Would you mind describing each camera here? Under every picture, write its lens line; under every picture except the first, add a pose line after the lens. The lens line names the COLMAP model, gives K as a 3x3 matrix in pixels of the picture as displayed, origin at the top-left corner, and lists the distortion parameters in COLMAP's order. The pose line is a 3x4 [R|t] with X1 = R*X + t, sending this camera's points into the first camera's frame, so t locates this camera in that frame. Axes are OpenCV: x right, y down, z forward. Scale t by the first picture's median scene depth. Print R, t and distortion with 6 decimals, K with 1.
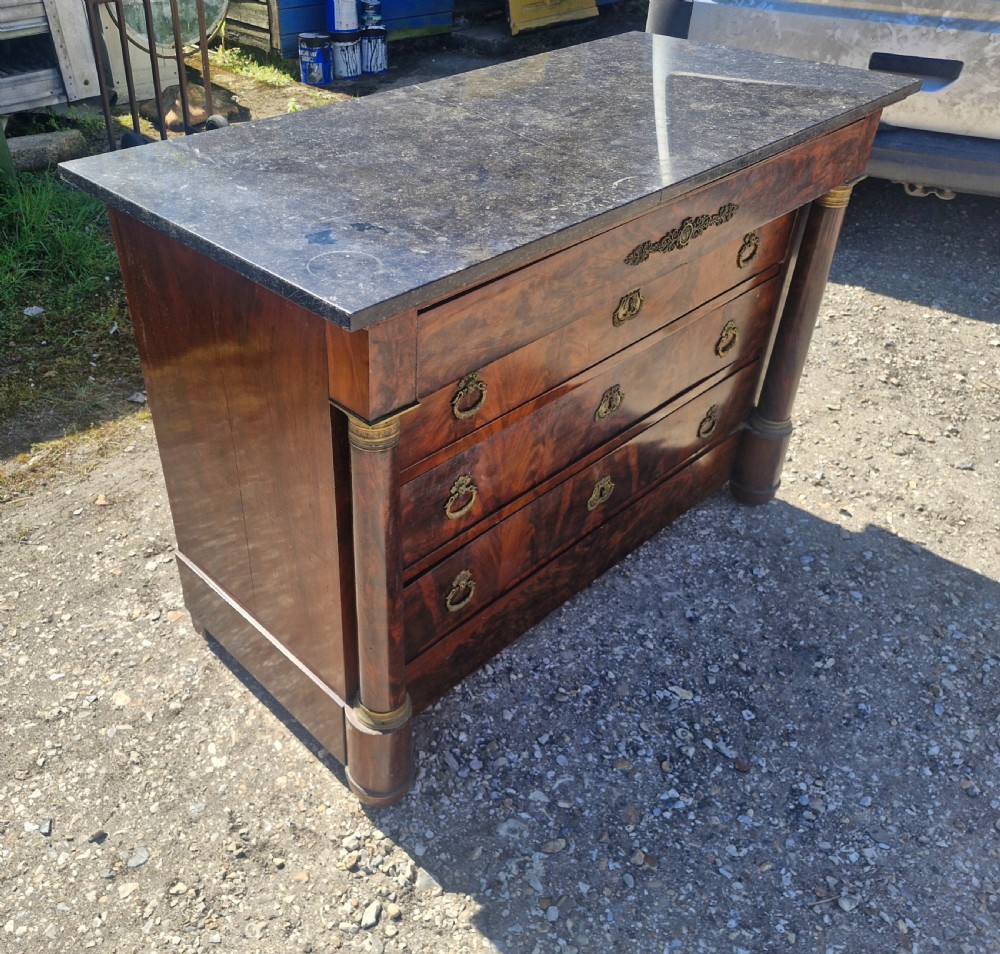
lens RADIAL K [[904.7, 0, 405.3], [0, 904.7, 474.0], [0, 0, 1]] dist [0.116426, -0.171631]
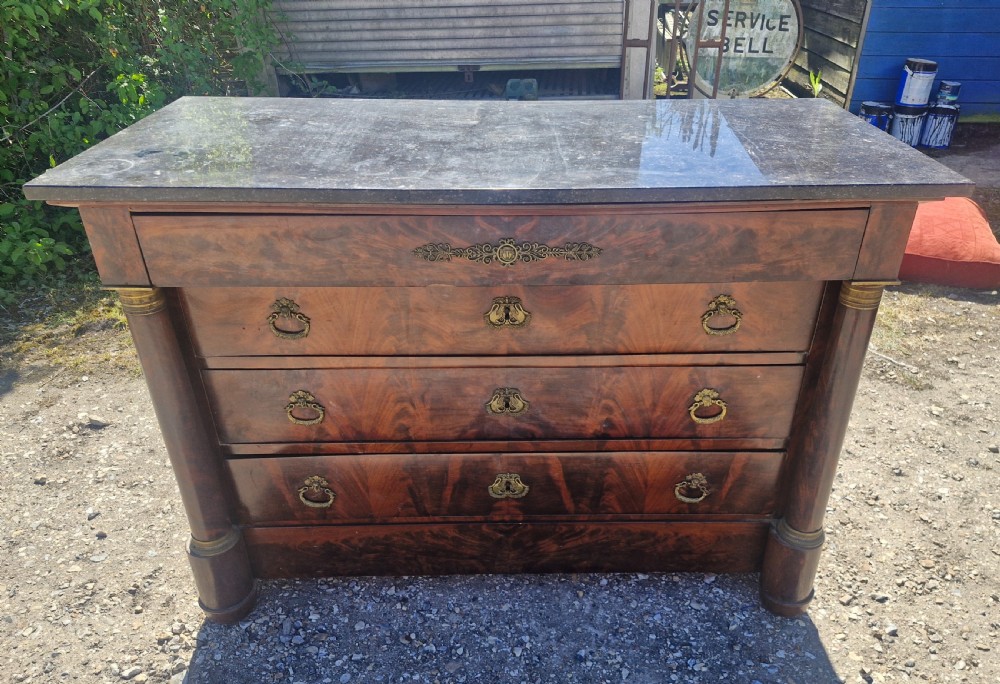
lens RADIAL K [[753.7, 0, 535.5], [0, 753.7, 404.1], [0, 0, 1]] dist [0.077853, -0.095921]
pose [[0.744090, 0.361959, -0.561530, 0.679639], [-0.396839, 0.915629, 0.064354, -0.134615], [0.537447, 0.174952, 0.824950, 0.265494]]
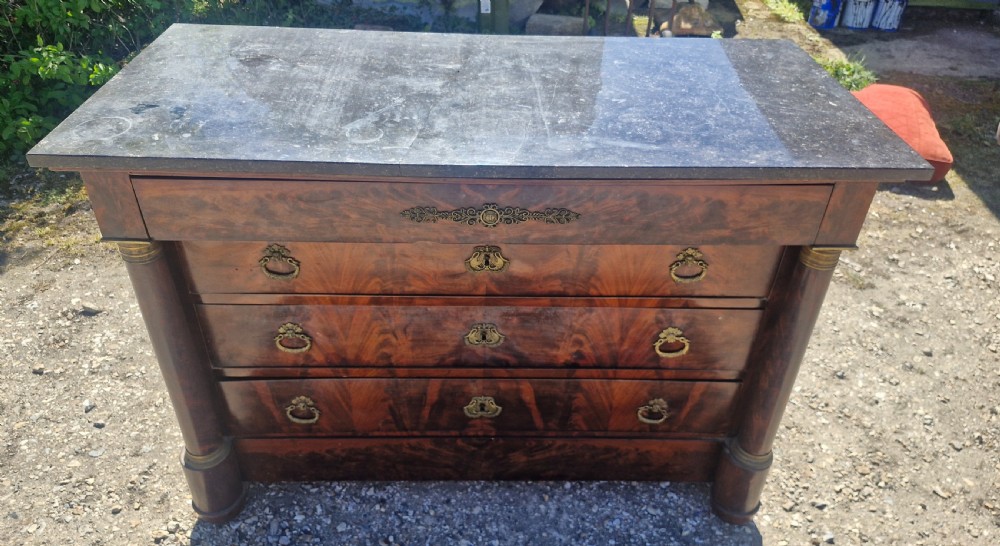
lens RADIAL K [[708.9, 0, 507.1], [0, 708.9, 279.8], [0, 0, 1]] dist [0.065116, -0.087164]
pose [[0.745267, 0.413824, -0.522807, 0.618098], [-0.418084, 0.900834, 0.117066, -0.235374], [0.519406, 0.131332, 0.844375, 0.238183]]
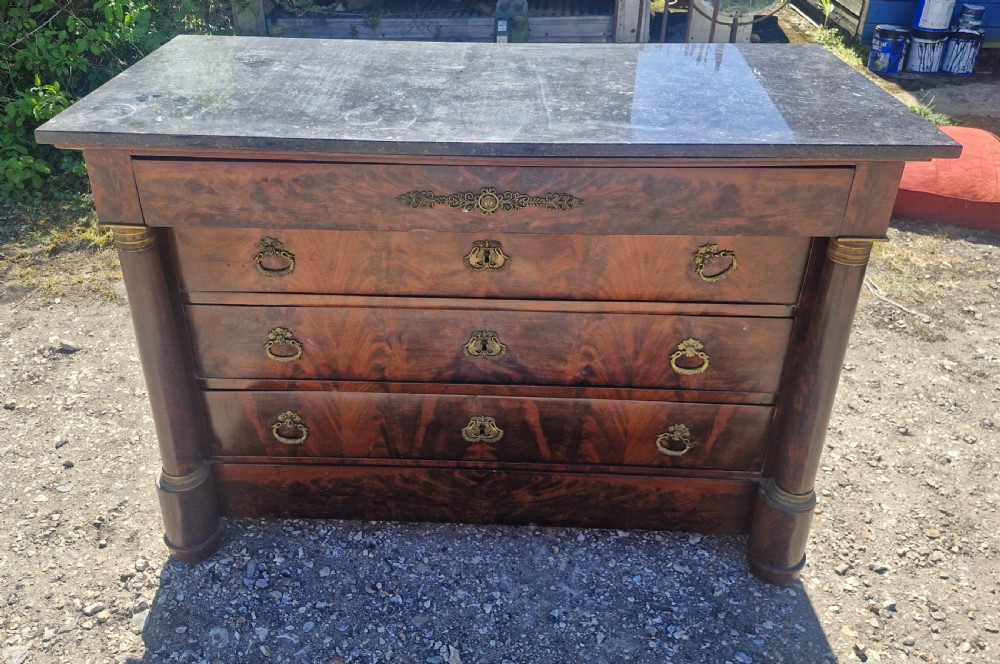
lens RADIAL K [[830.4, 0, 474.4], [0, 830.4, 269.4], [0, 0, 1]] dist [0.081505, -0.108426]
pose [[0.701574, 0.341013, -0.625703, 0.715934], [-0.423099, 0.905878, 0.019307, -0.157374], [0.573394, 0.251190, 0.779822, 0.205918]]
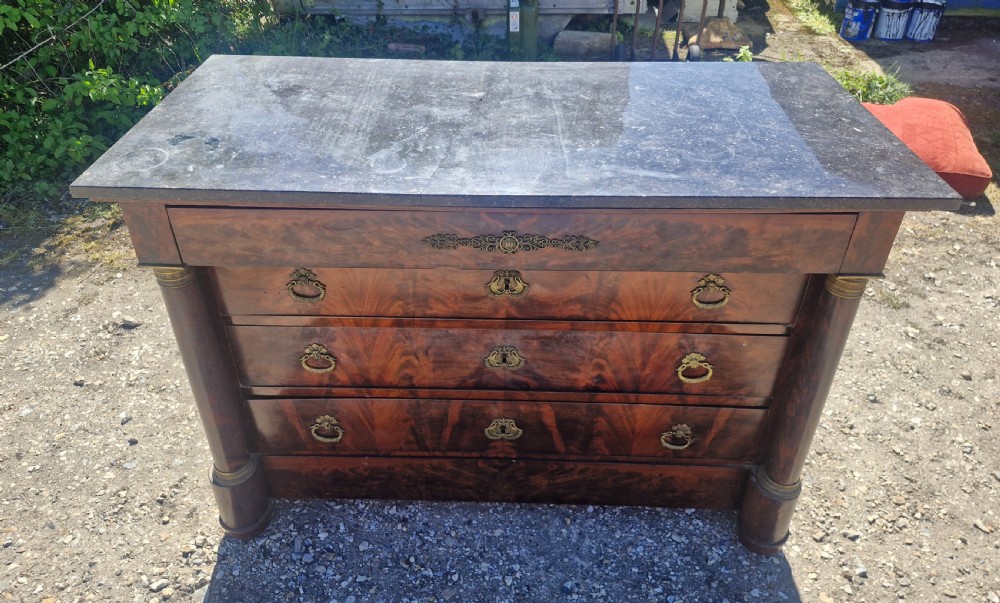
lens RADIAL K [[705.2, 0, 496.8], [0, 705.2, 258.4], [0, 0, 1]] dist [0.058053, -0.071203]
pose [[0.710876, 0.396712, -0.580754, 0.619972], [-0.416804, 0.902740, 0.106469, -0.258222], [0.566507, 0.166375, 0.807087, 0.238590]]
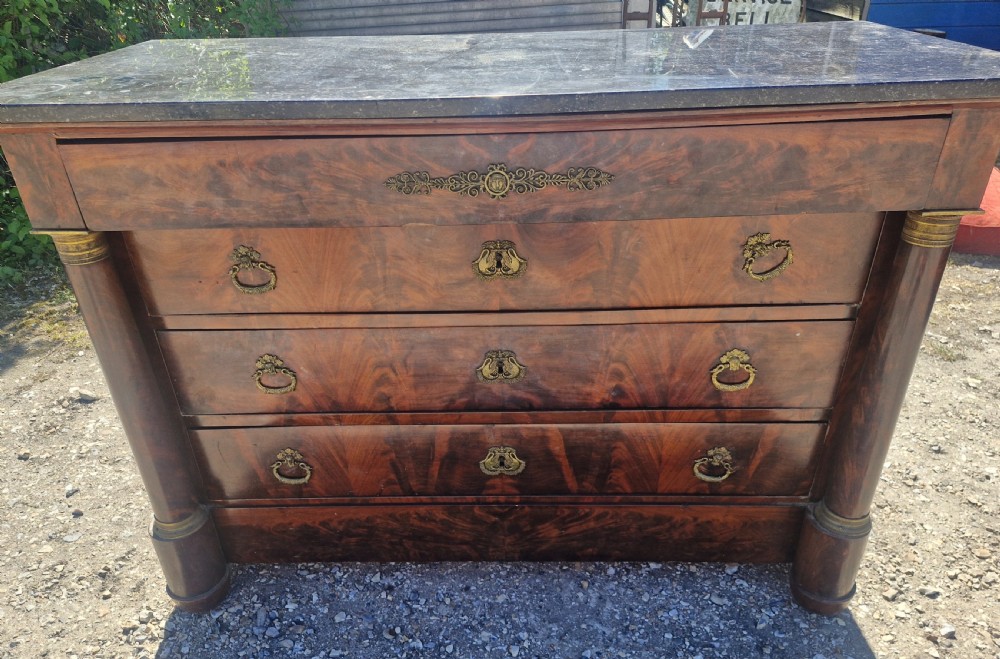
lens RADIAL K [[699.9, 0, 496.6], [0, 699.9, 384.5], [0, 0, 1]] dist [0.055518, -0.061930]
pose [[0.711904, 0.357305, -0.604588, 0.600263], [-0.390064, 0.917068, 0.082676, -0.109905], [0.583989, 0.176971, 0.792236, 0.399110]]
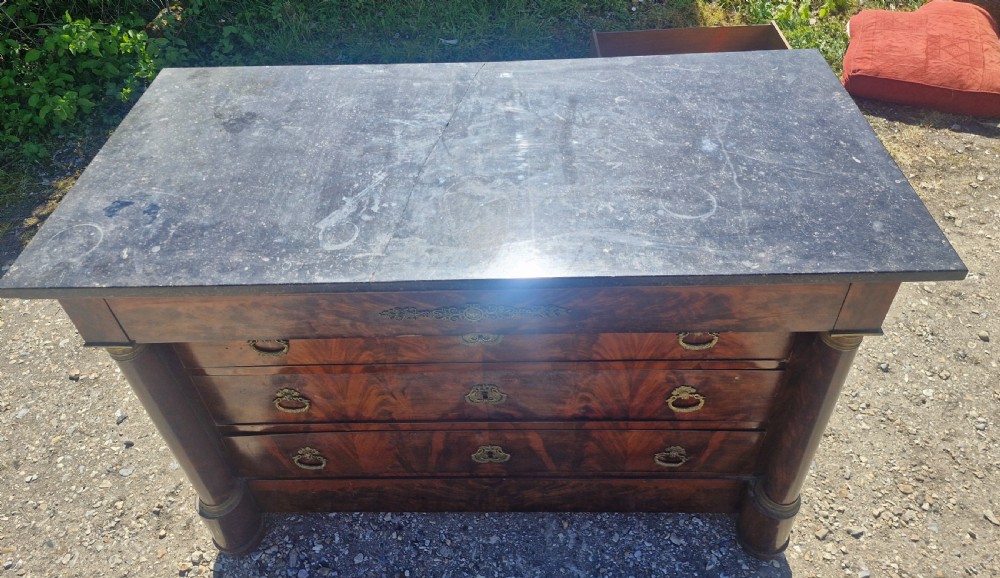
lens RADIAL K [[708.6, 0, 507.5], [0, 708.6, 190.2], [0, 0, 1]] dist [0.010648, -0.001370]
pose [[0.713560, 0.424818, -0.557102, 0.554771], [-0.375069, 0.903271, 0.208386, -0.444479], [0.591740, 0.060256, 0.803874, 0.295789]]
